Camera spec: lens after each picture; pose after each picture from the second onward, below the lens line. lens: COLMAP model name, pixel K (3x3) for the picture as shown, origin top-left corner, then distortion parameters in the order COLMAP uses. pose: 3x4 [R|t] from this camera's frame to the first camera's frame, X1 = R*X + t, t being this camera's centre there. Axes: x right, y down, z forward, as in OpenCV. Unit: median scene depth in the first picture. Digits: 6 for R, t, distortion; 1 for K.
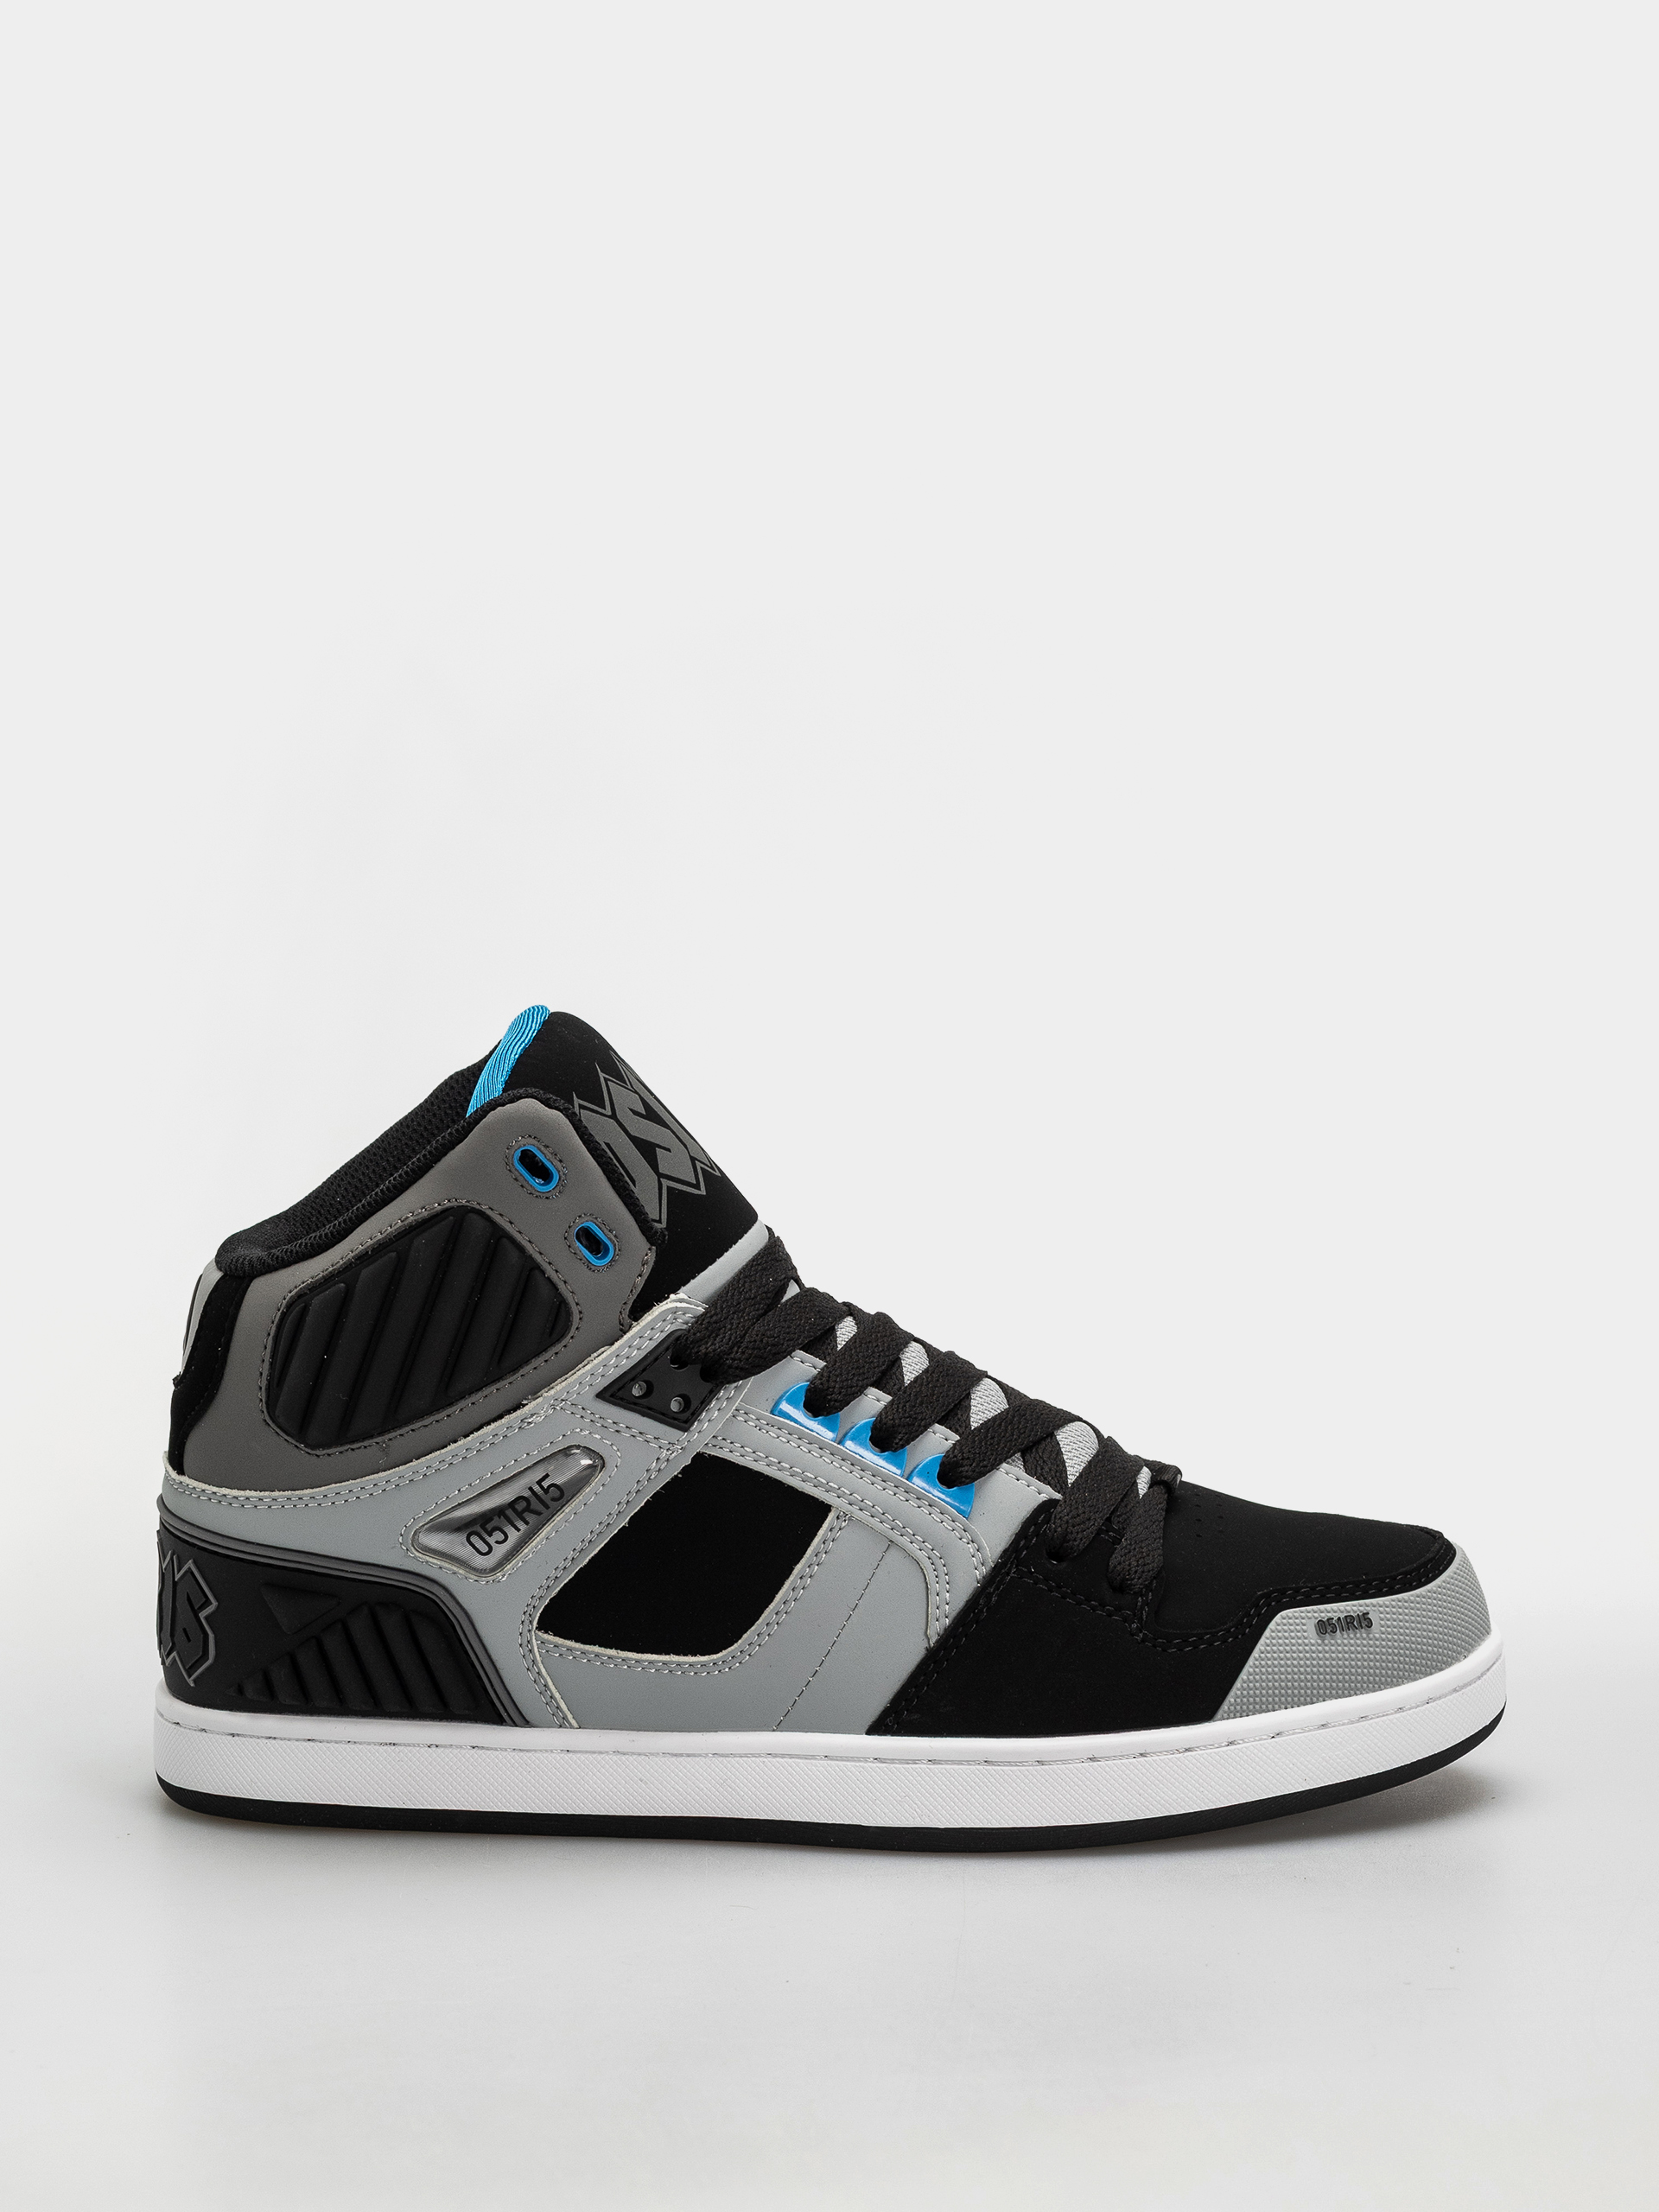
lens RADIAL K [[6833.2, 0, 829.5], [0, 6833.2, 1106.0], [0, 0, 1]] dist [0.177164, 0.058556]
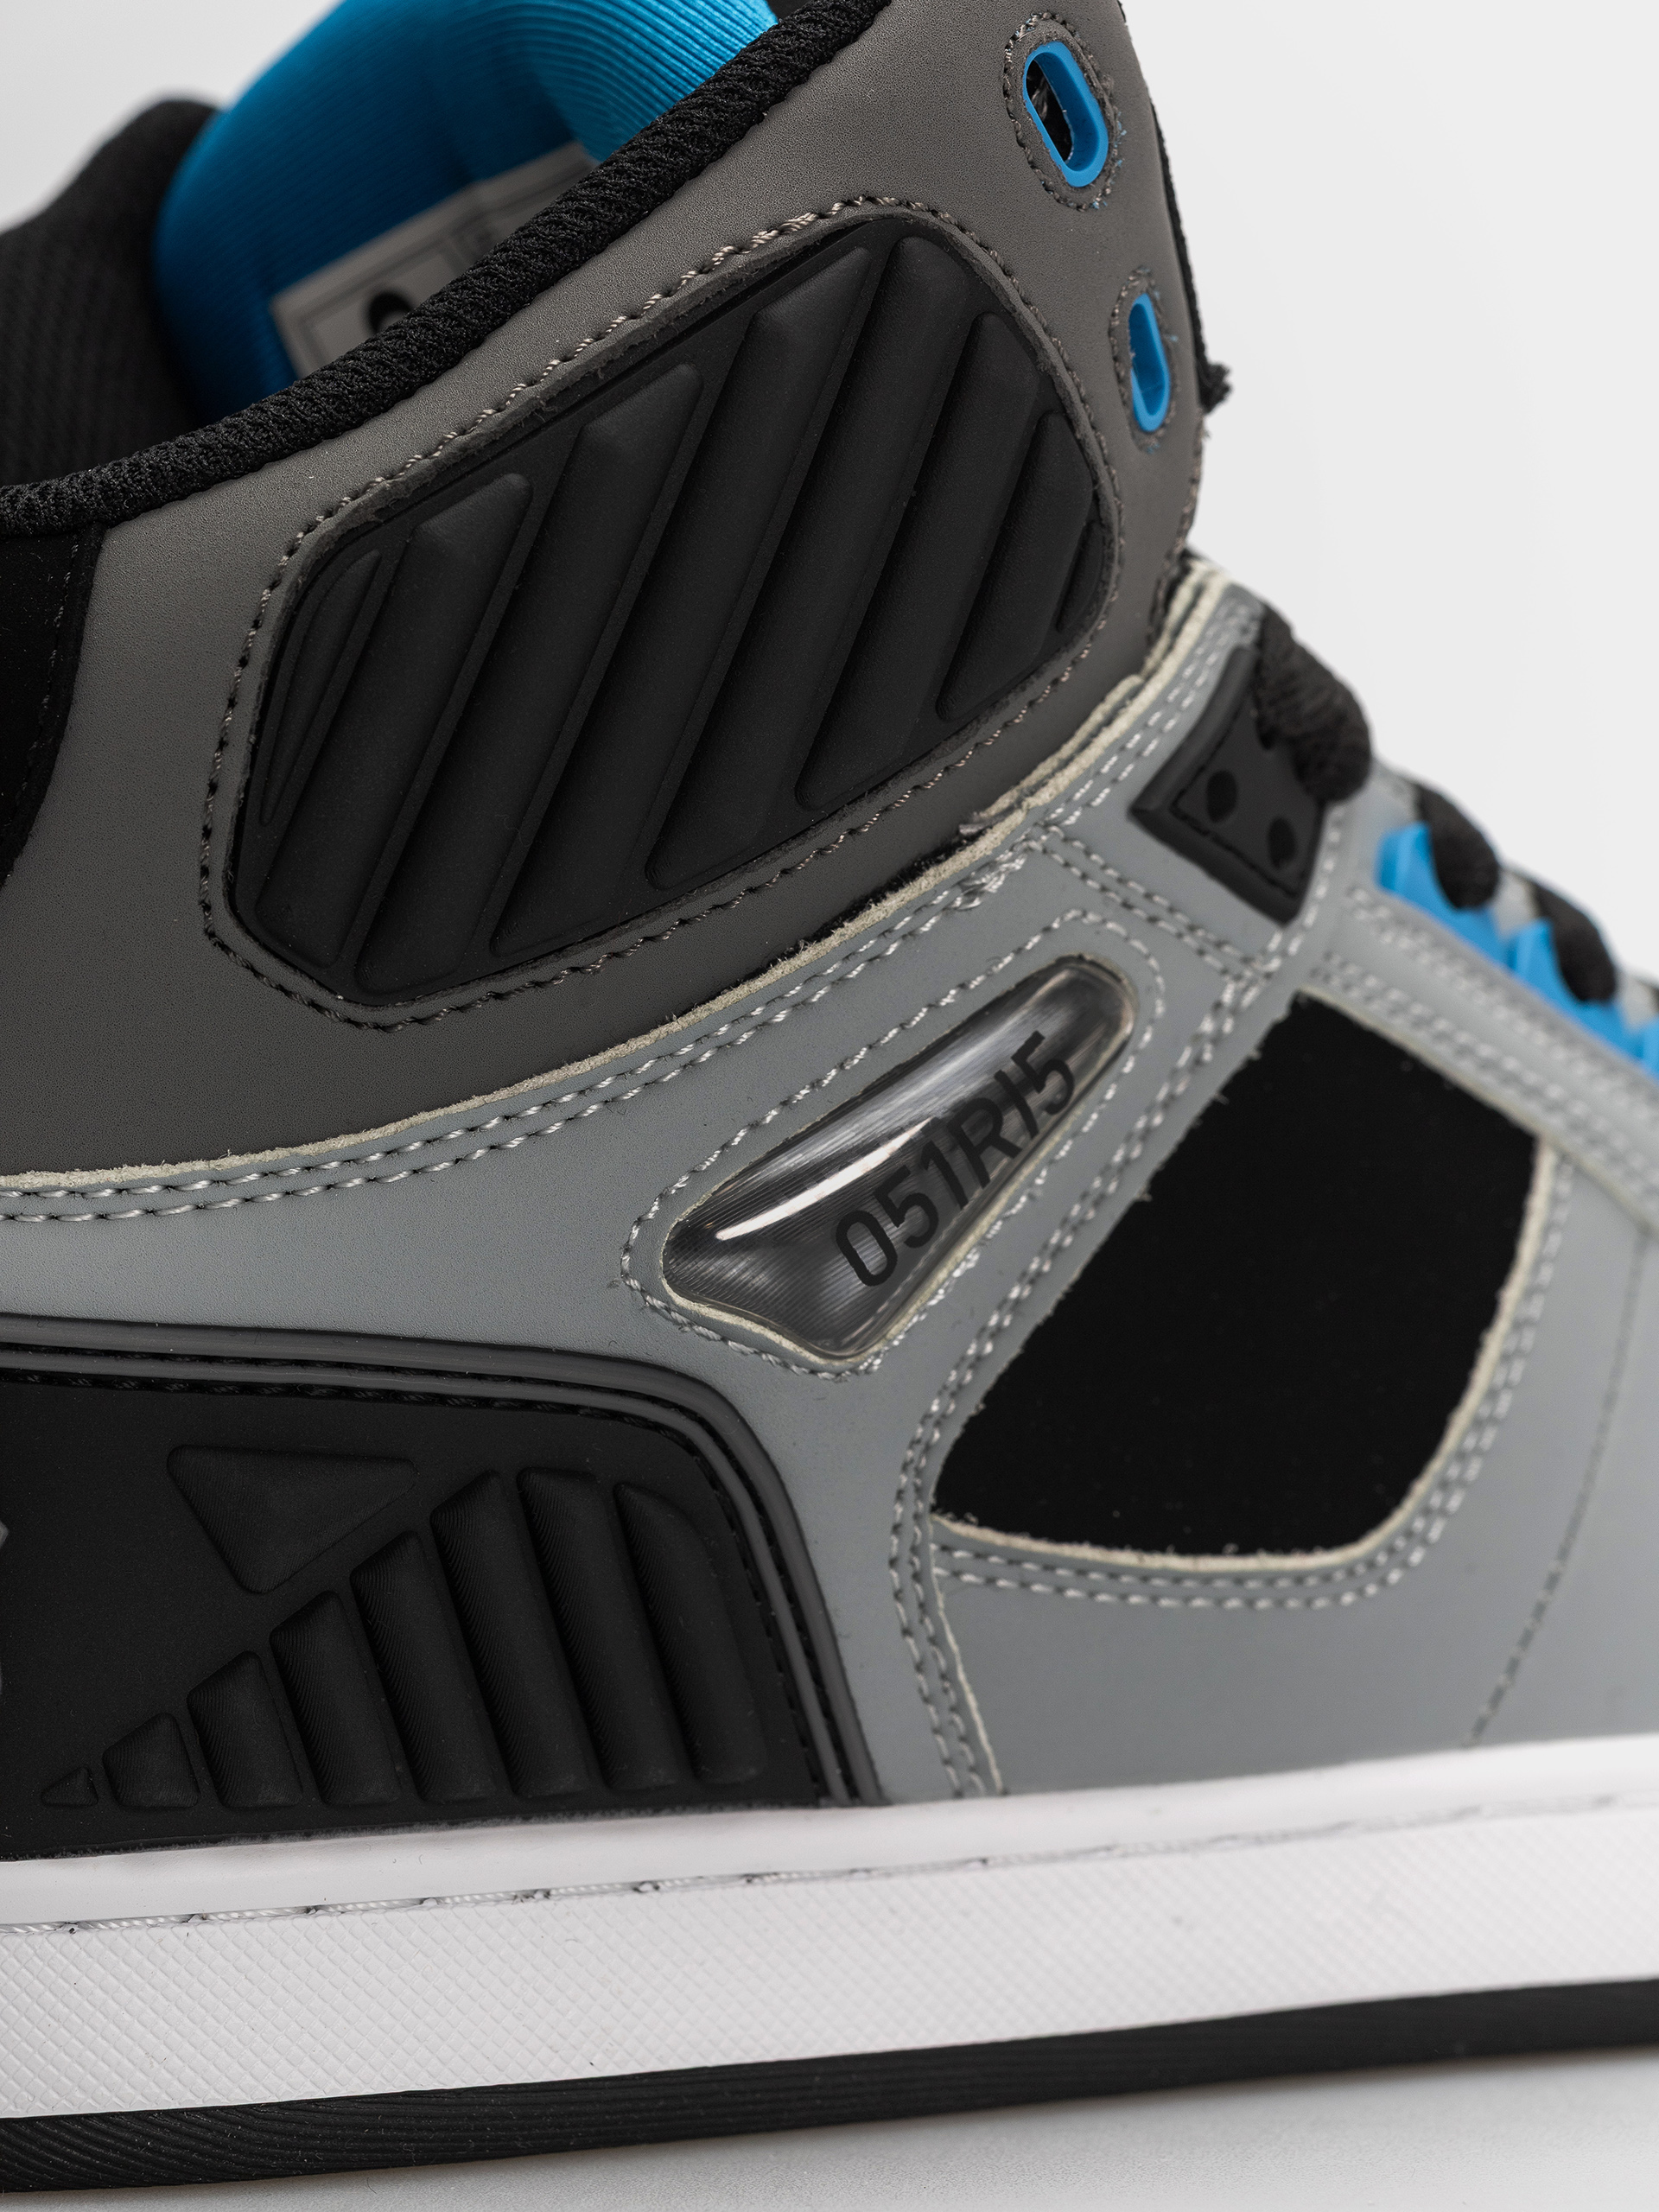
lens RADIAL K [[6833.2, 0, 829.5], [0, 6833.2, 1106.0], [0, 0, 1]] dist [0.177164, 0.058556]
pose [[0.835488, -0.033331, 0.548496, -0.240135], [0.101933, 0.990236, -0.095094, 0.088897], [-0.539971, 0.135360, 0.830728, 0.708202]]
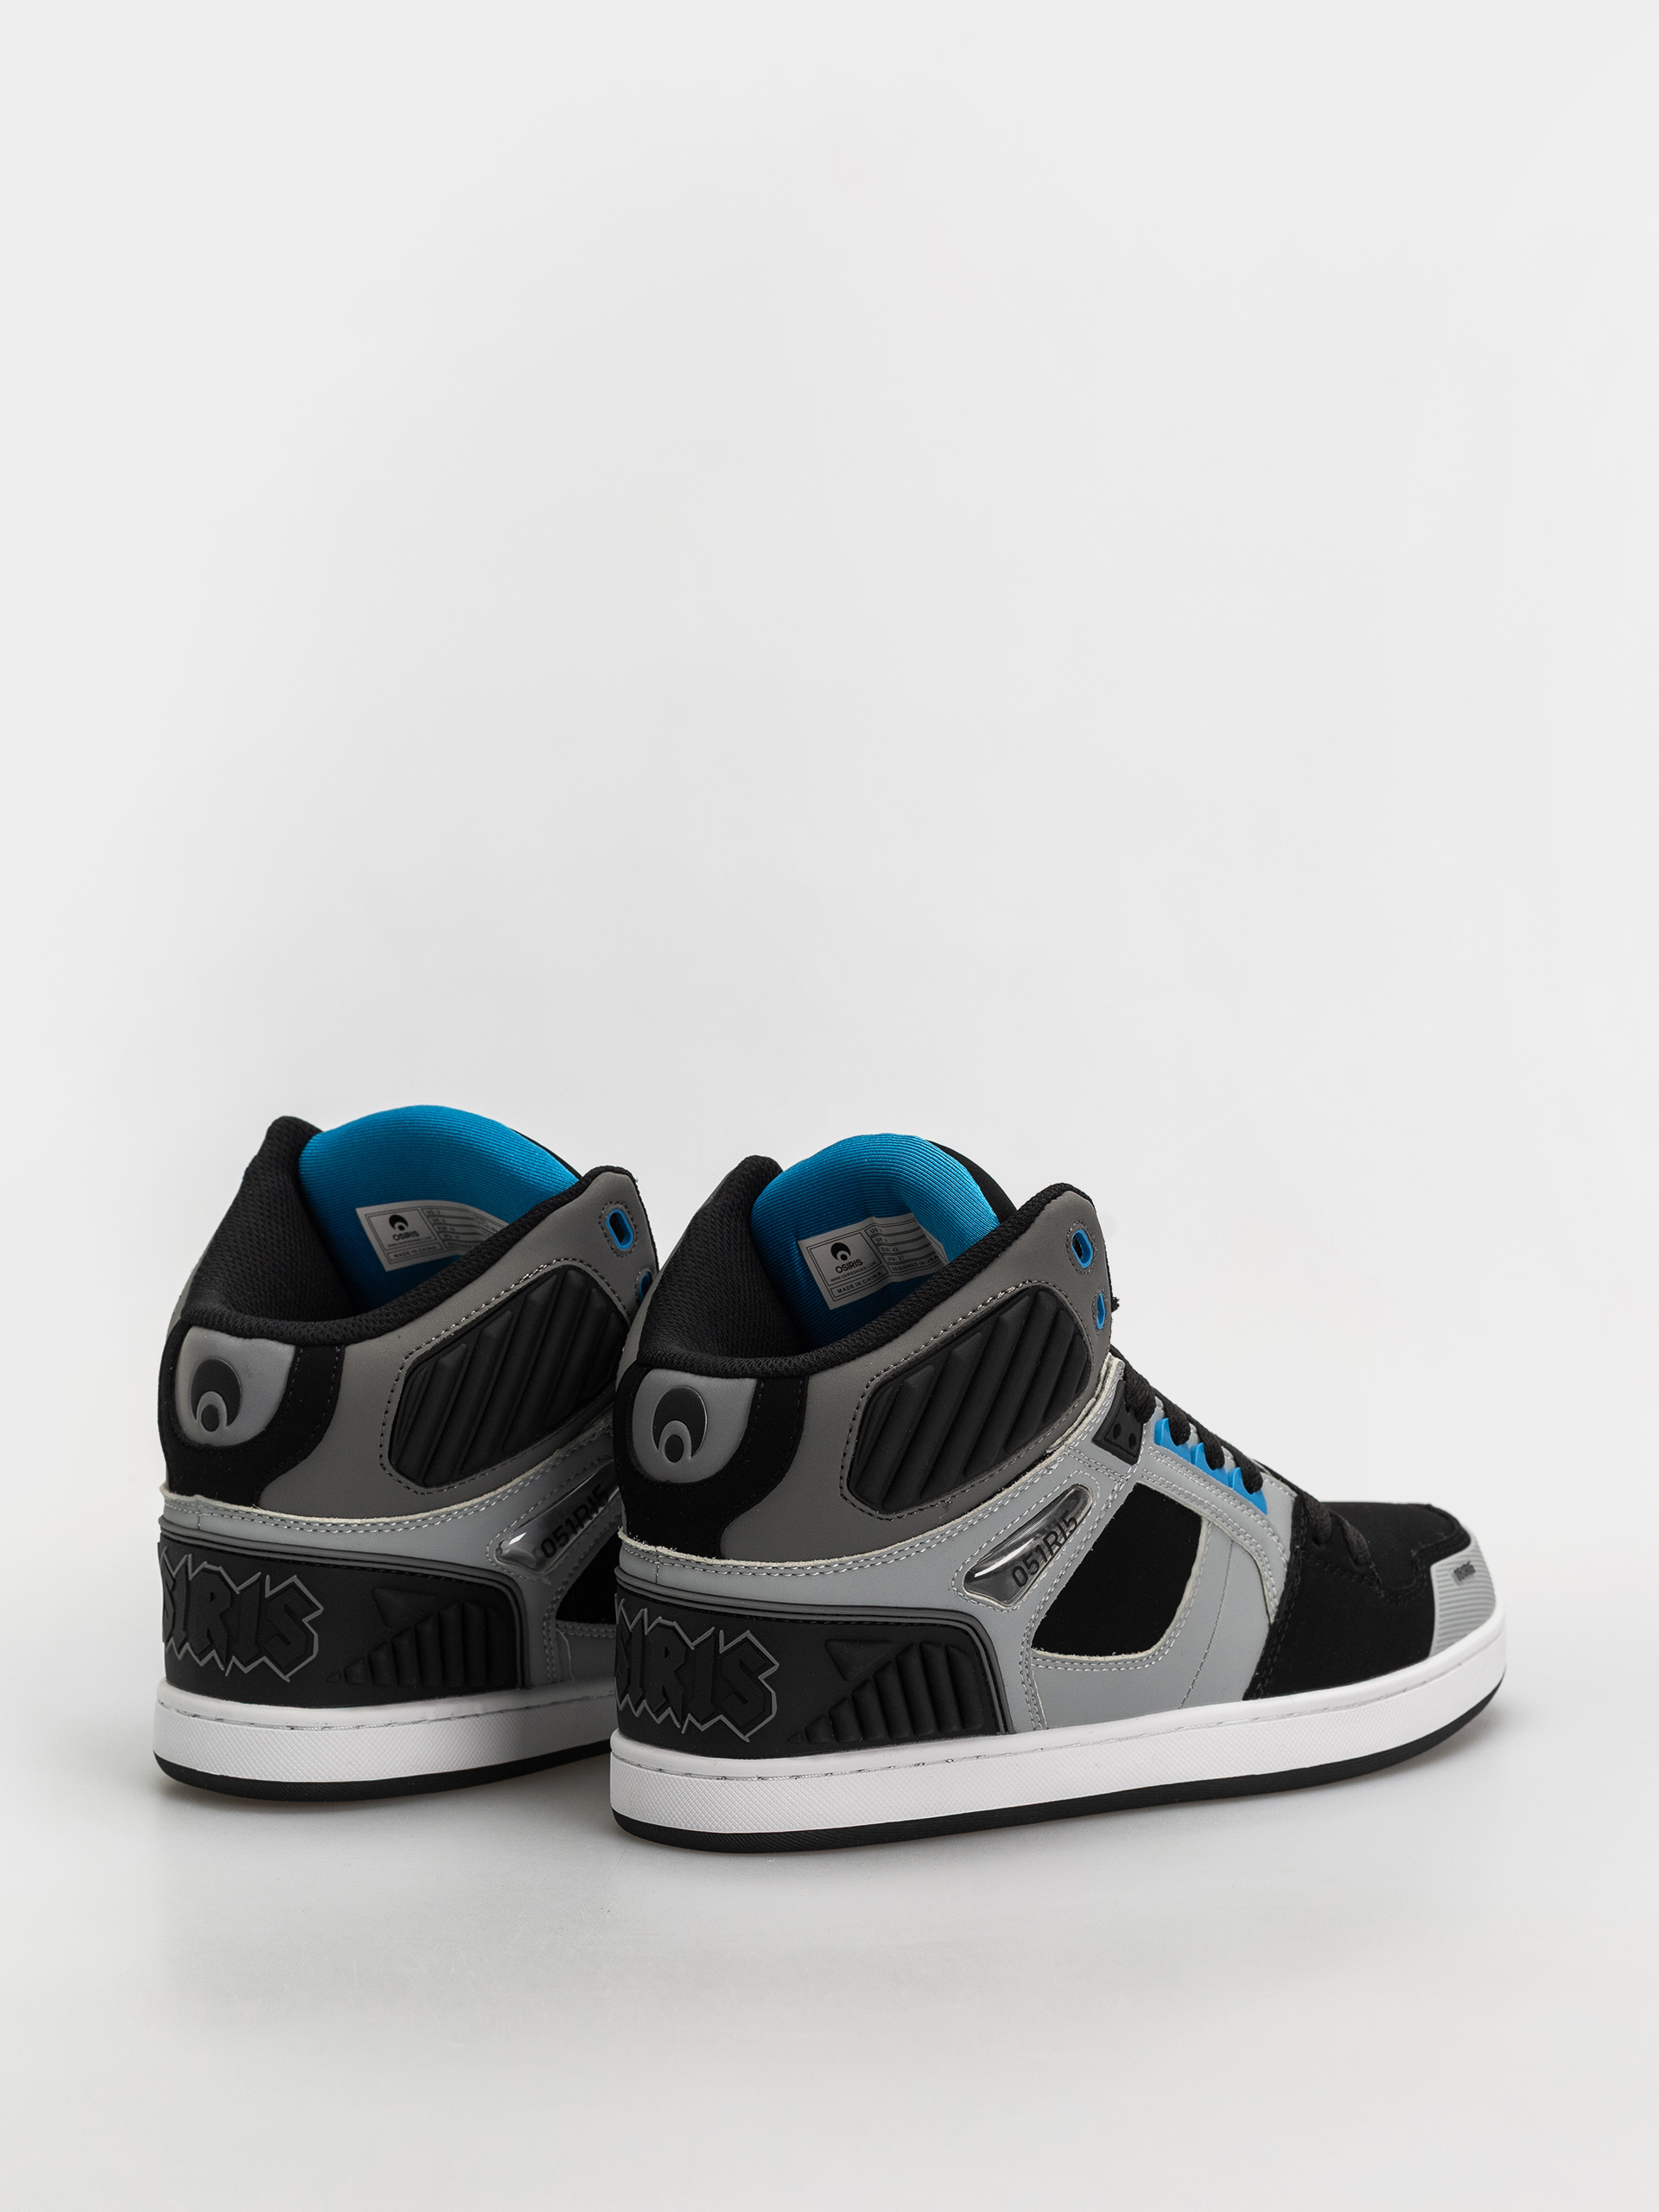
lens RADIAL K [[6833.2, 0, 829.5], [0, 6833.2, 1106.0], [0, 0, 1]] dist [0.177164, 0.058556]
pose [[0.771207, -0.073325, 0.632348, -0.811502], [0.101390, 0.994812, -0.008299, -0.010313], [-0.628459, 0.070514, 0.774640, 0.099511]]
